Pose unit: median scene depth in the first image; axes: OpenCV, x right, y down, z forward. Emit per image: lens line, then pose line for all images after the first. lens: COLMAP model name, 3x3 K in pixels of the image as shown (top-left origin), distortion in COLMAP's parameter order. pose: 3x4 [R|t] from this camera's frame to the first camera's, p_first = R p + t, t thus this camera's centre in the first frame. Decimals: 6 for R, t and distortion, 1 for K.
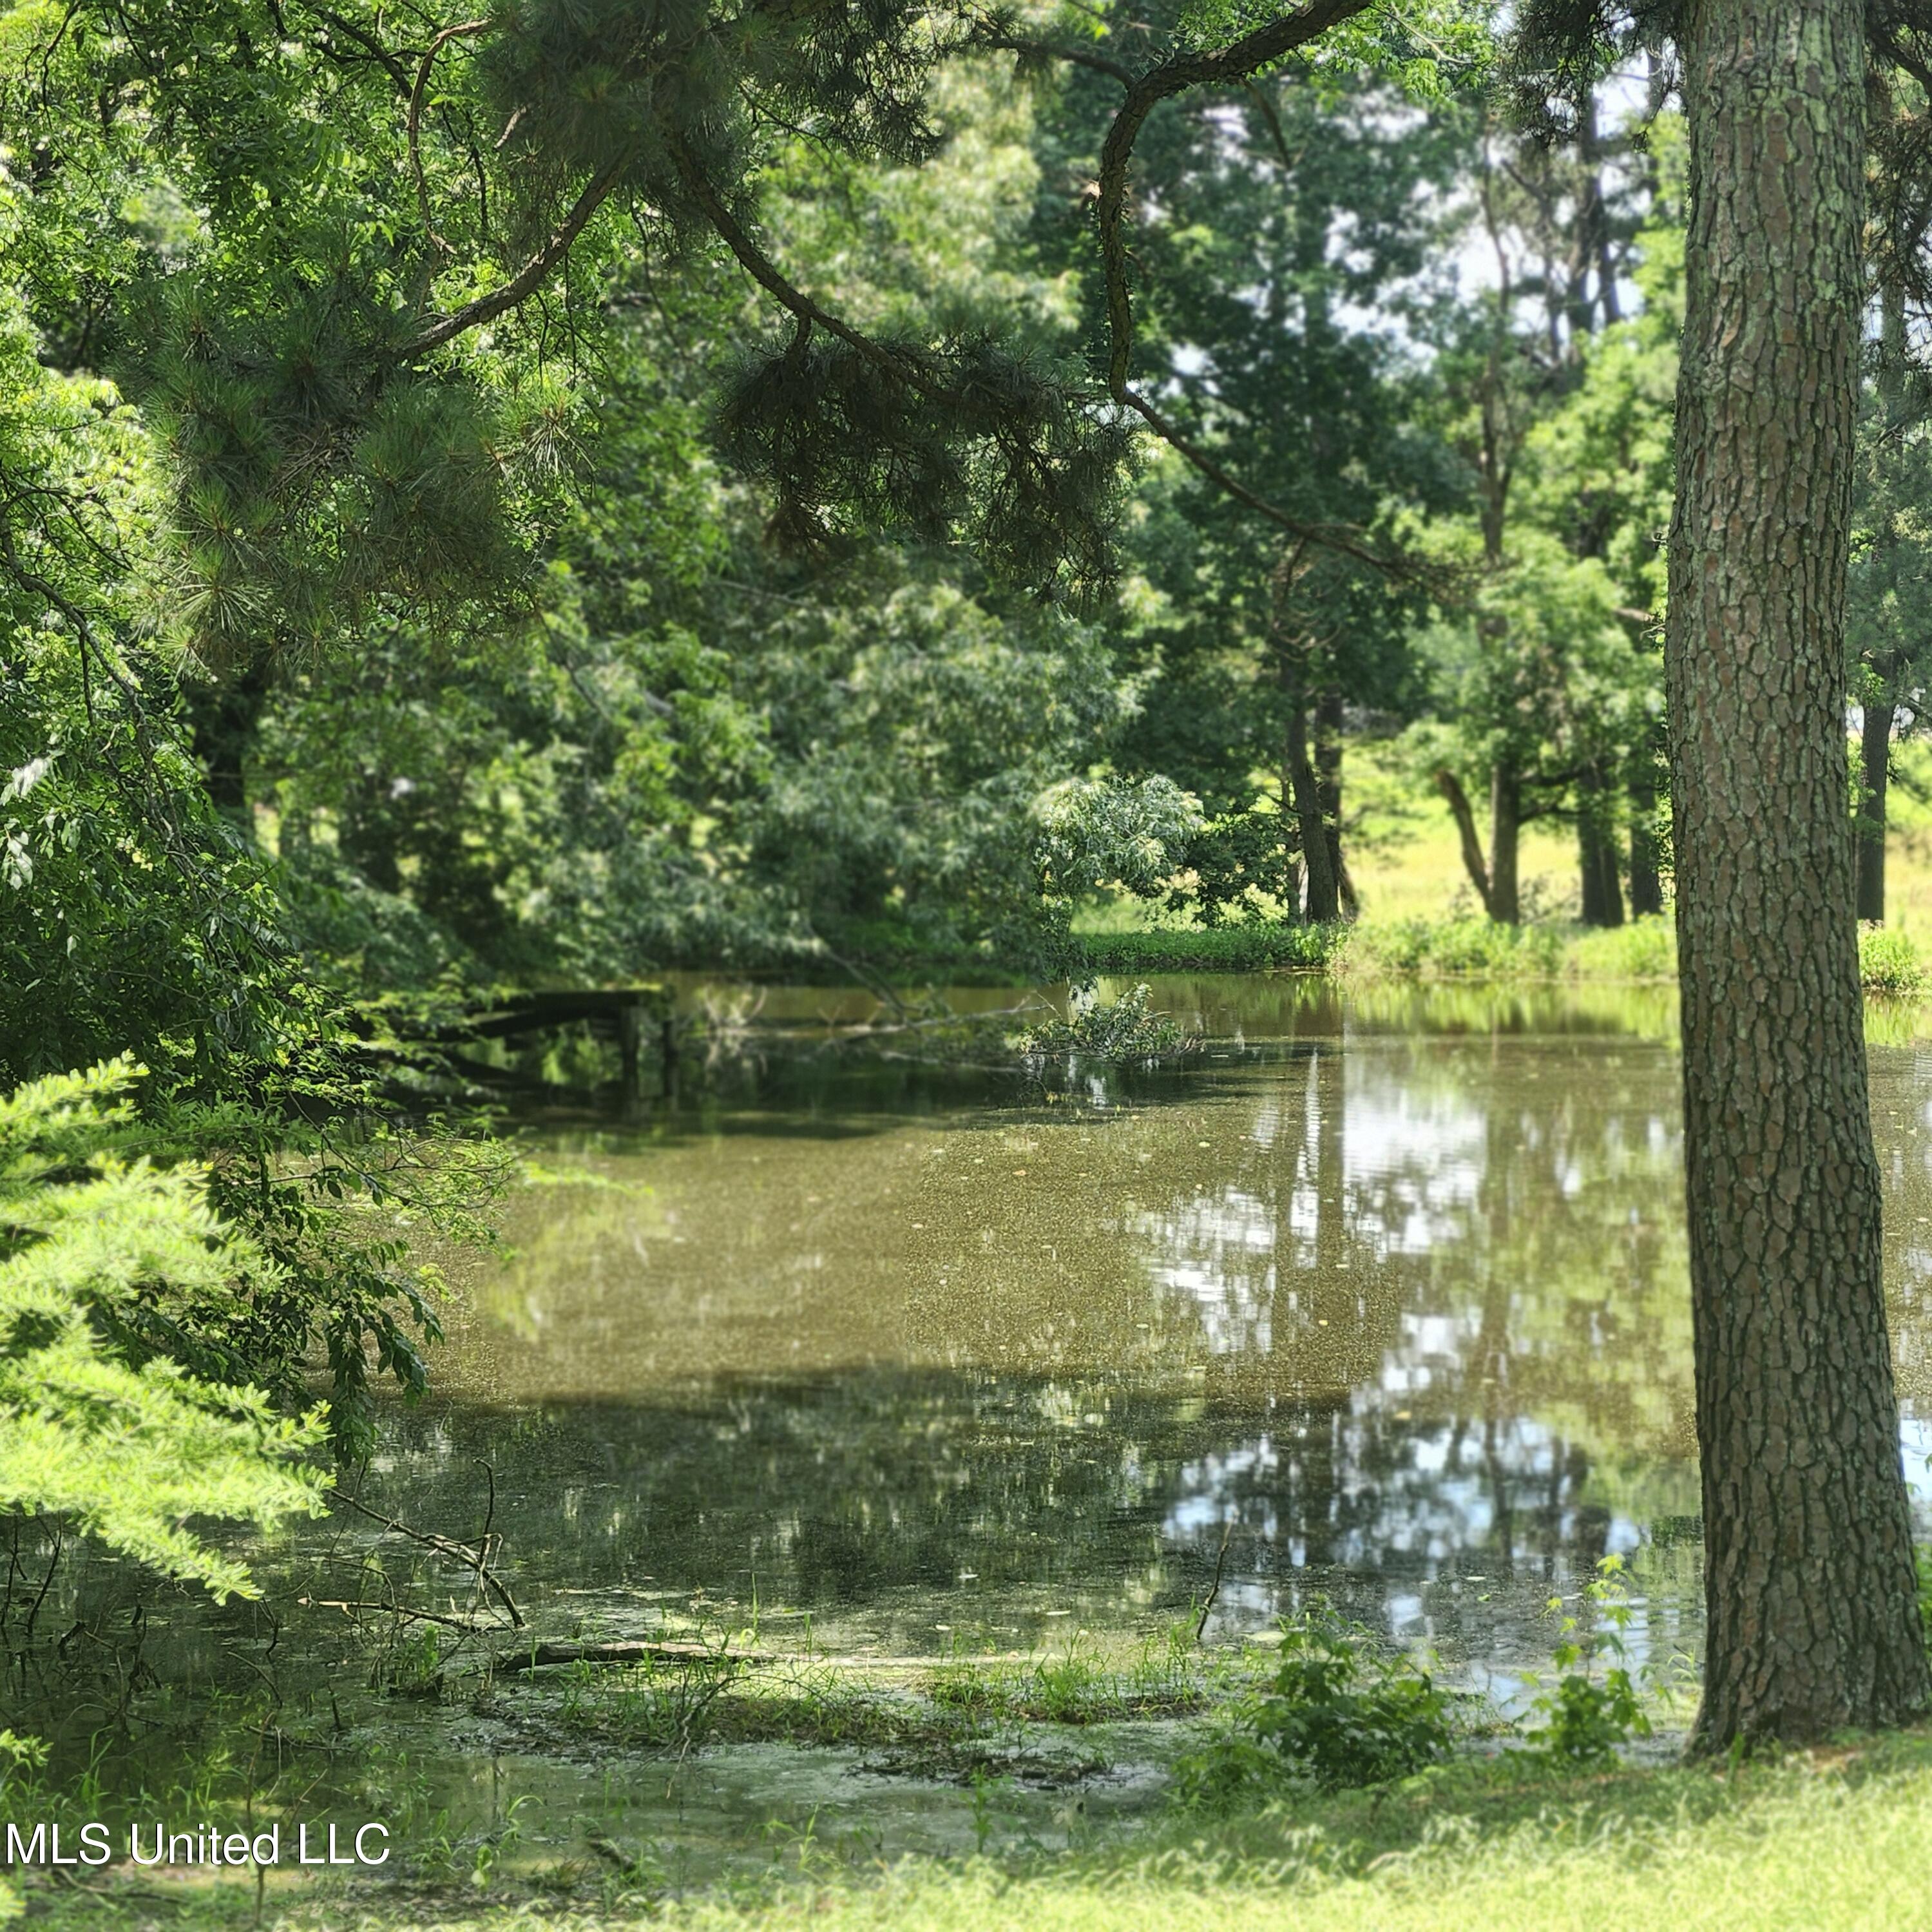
lens RADIAL K [[5425.8, 0, 964.7], [0, 5425.8, 970.8], [0, 0, 1]] dist [-0.132819, 0.000000]
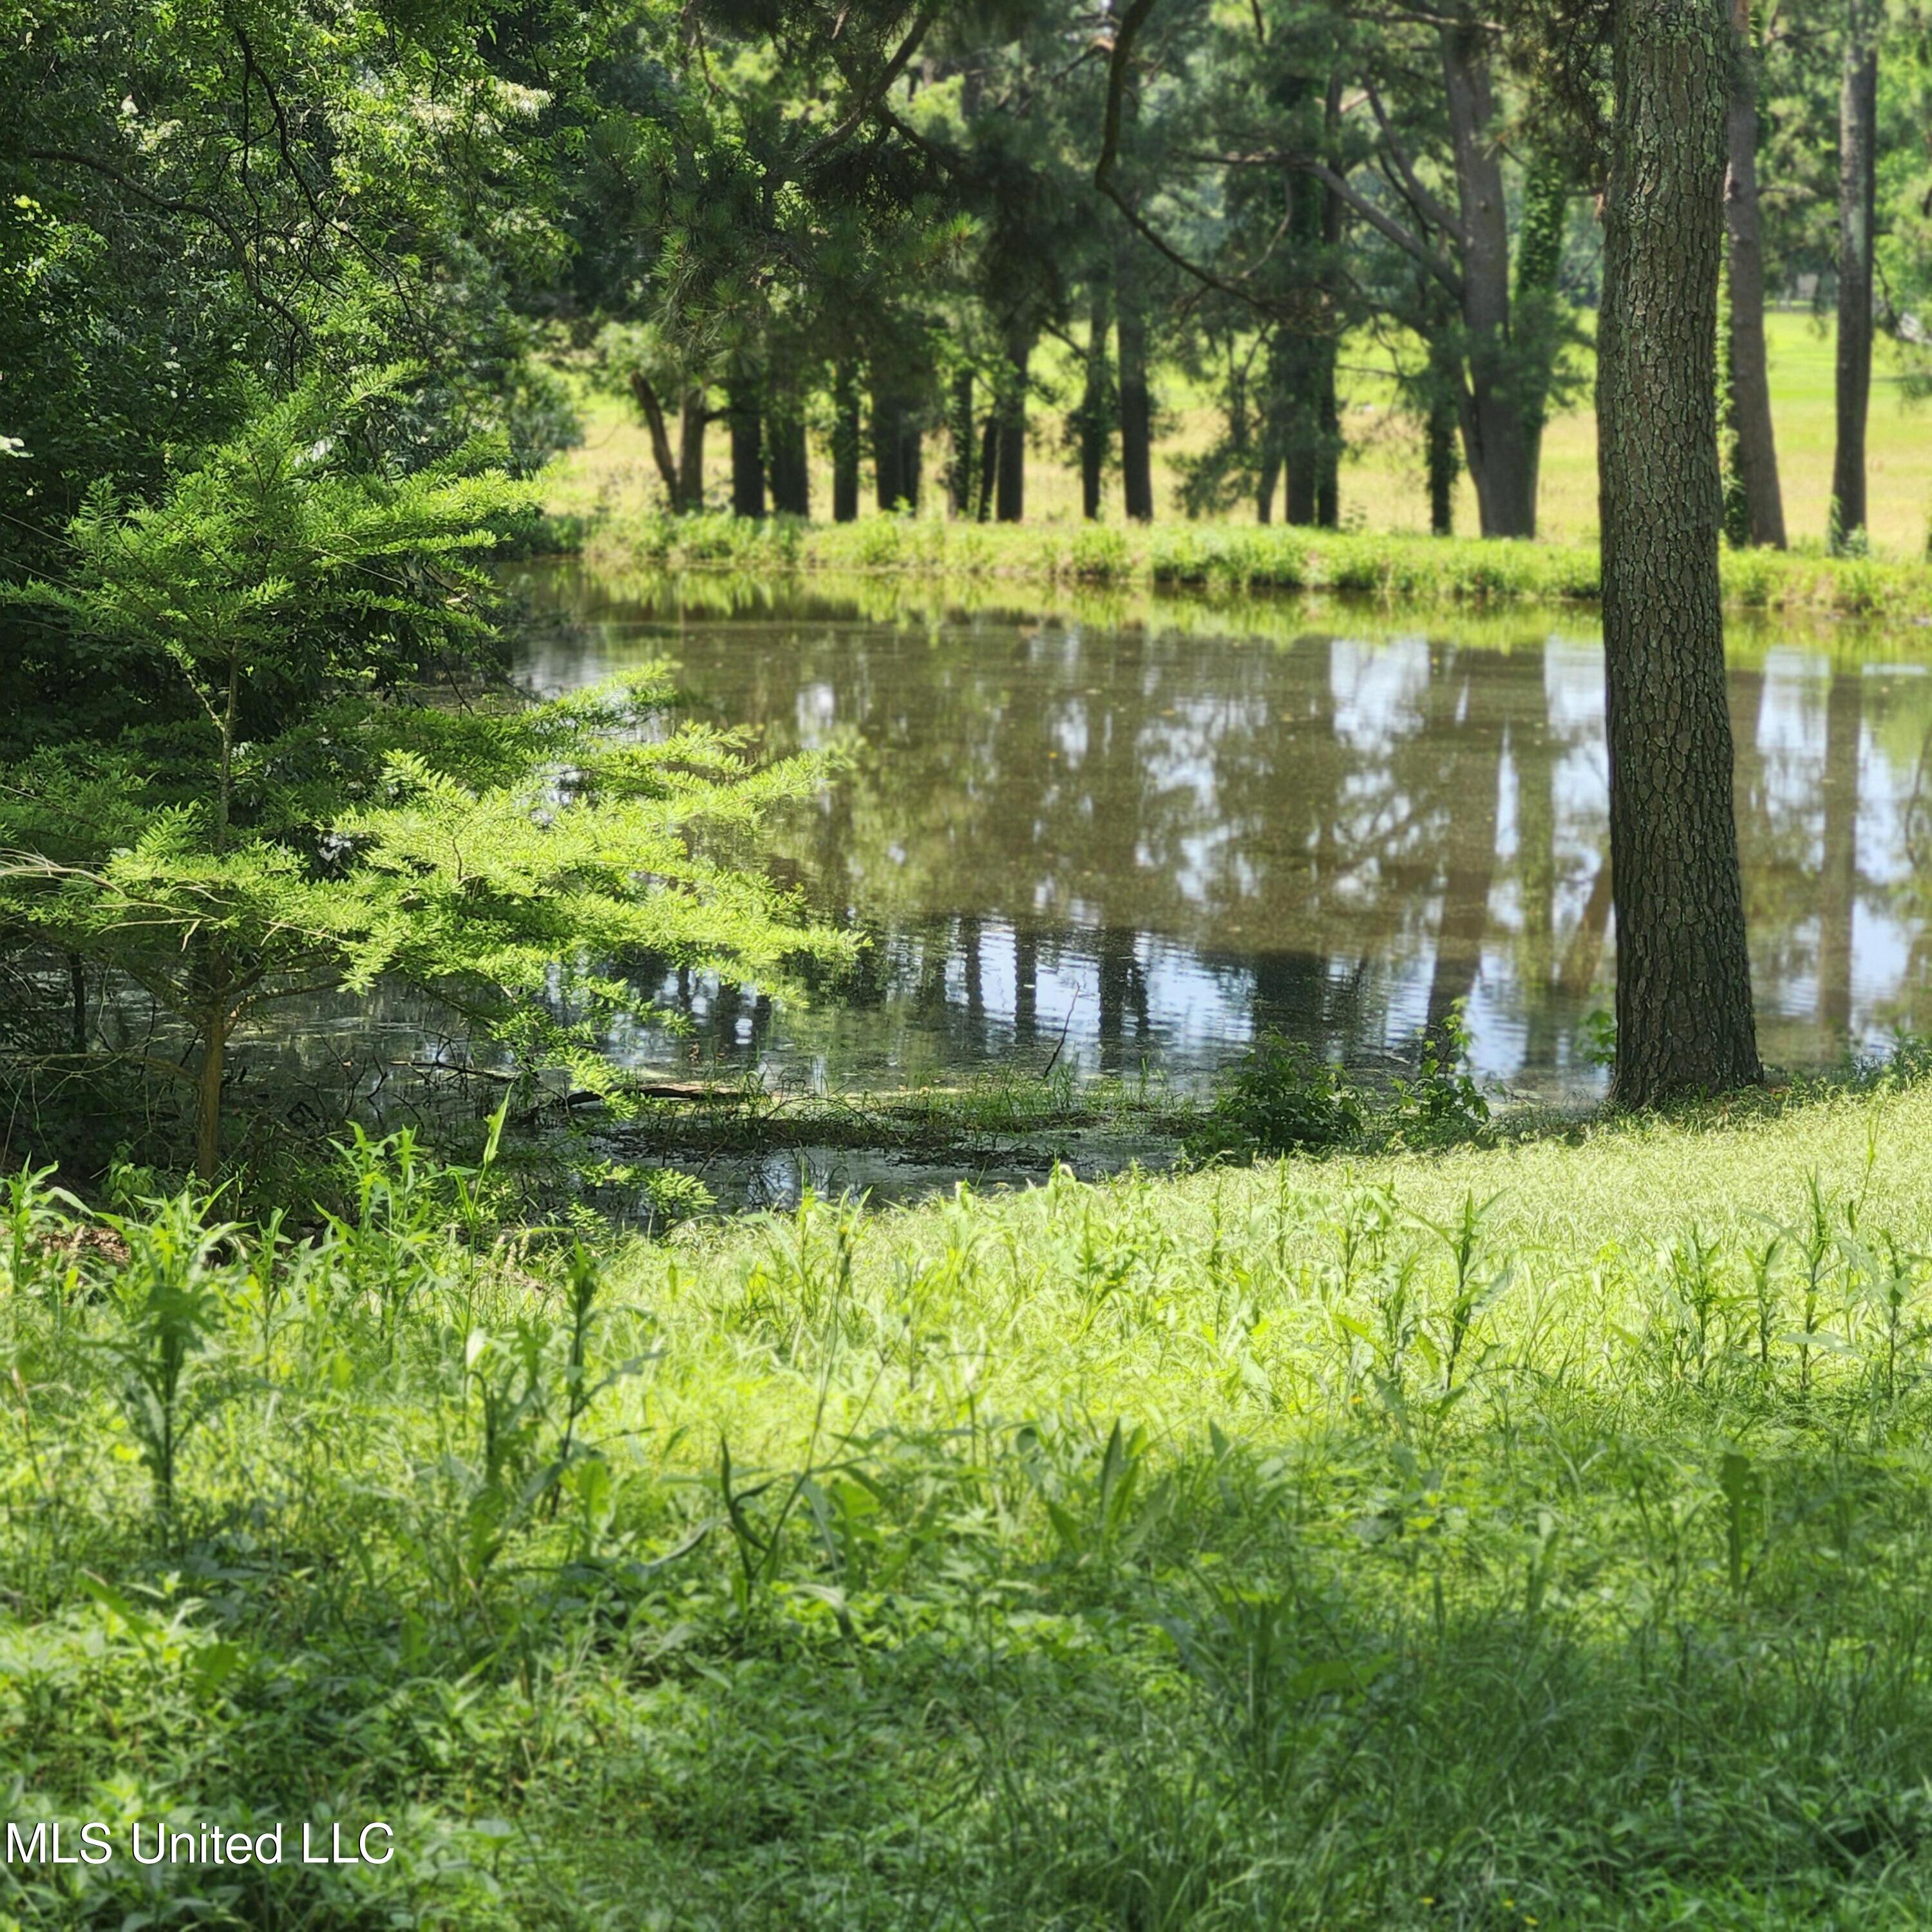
lens RADIAL K [[5425.8, 0, 967.1], [0, 5425.8, 964.3], [0, 0, 1]] dist [-0.132819, 0.000000]
pose [[0.980502, -0.009137, 0.196296, -0.077645], [-0.006114, 0.997016, 0.076950, -0.003262], [-0.196413, -0.076649, 0.977521, -0.105102]]
